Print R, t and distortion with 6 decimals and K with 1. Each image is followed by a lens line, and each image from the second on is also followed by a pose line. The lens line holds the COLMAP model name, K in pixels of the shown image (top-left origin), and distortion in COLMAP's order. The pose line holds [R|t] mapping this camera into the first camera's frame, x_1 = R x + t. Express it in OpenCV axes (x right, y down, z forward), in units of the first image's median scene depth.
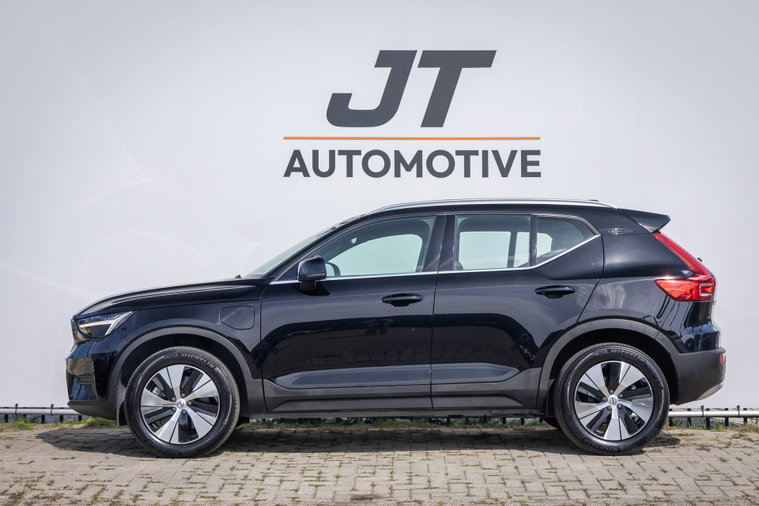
lens RADIAL K [[1418.7, 0, 385.1], [0, 1418.7, 246.6], [0, 0, 1]] dist [0.050279, 0.000000]
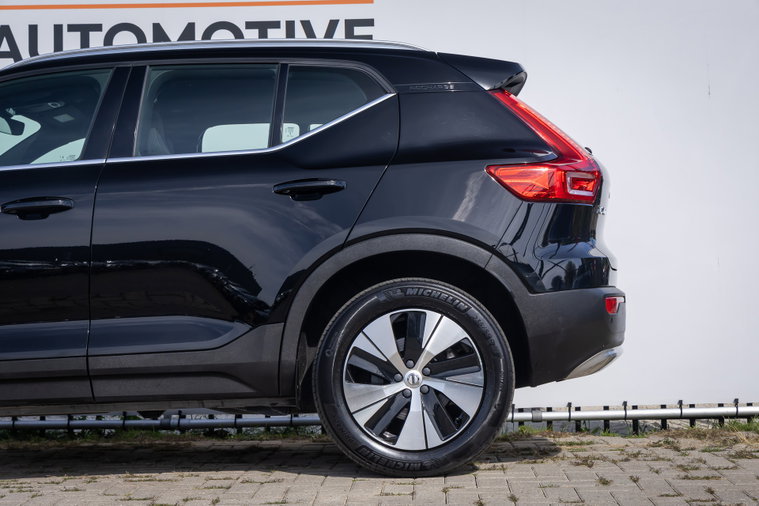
lens RADIAL K [[1434.0, 0, 376.0], [0, 1434.0, 257.8], [0, 0, 1]] dist [0.015184, 0.000000]
pose [[0.999544, -0.018291, -0.024034, 0.155833], [0.017941, 0.999731, -0.014712, 0.066439], [0.024297, 0.014274, 0.999603, 0.420390]]
